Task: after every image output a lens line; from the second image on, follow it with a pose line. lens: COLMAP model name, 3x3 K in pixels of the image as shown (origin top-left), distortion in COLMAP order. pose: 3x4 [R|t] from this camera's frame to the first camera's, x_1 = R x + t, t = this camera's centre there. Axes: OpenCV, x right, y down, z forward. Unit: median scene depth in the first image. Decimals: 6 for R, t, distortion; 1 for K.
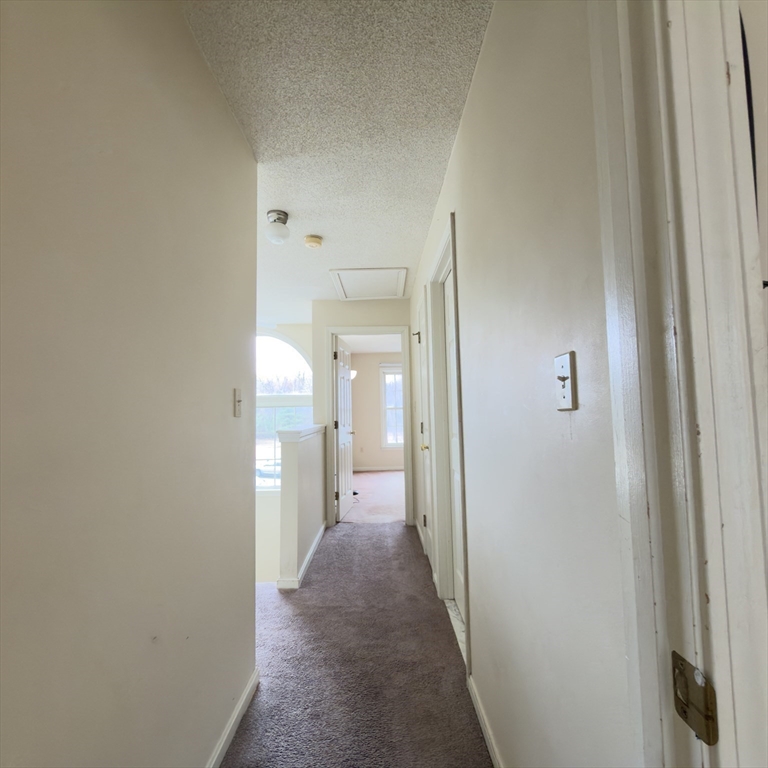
lens RADIAL K [[406.2, 0, 384.0], [0, 406.2, 384.0], [0, 0, 1]] dist [0.000660, -0.000649]
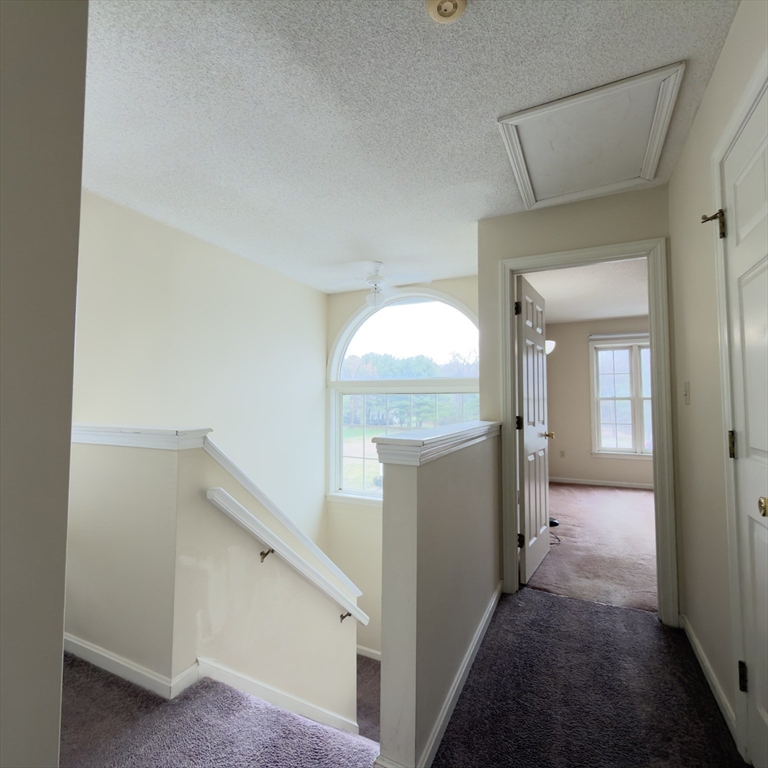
lens RADIAL K [[406.2, 0, 384.0], [0, 406.2, 384.0], [0, 0, 1]] dist [0.000660, -0.000649]
pose [[0.894935, -0.000508, -0.446197, -0.028713], [0.012415, 0.999641, 0.023763, 0.026816], [0.446024, -0.026806, 0.894619, 0.376978]]
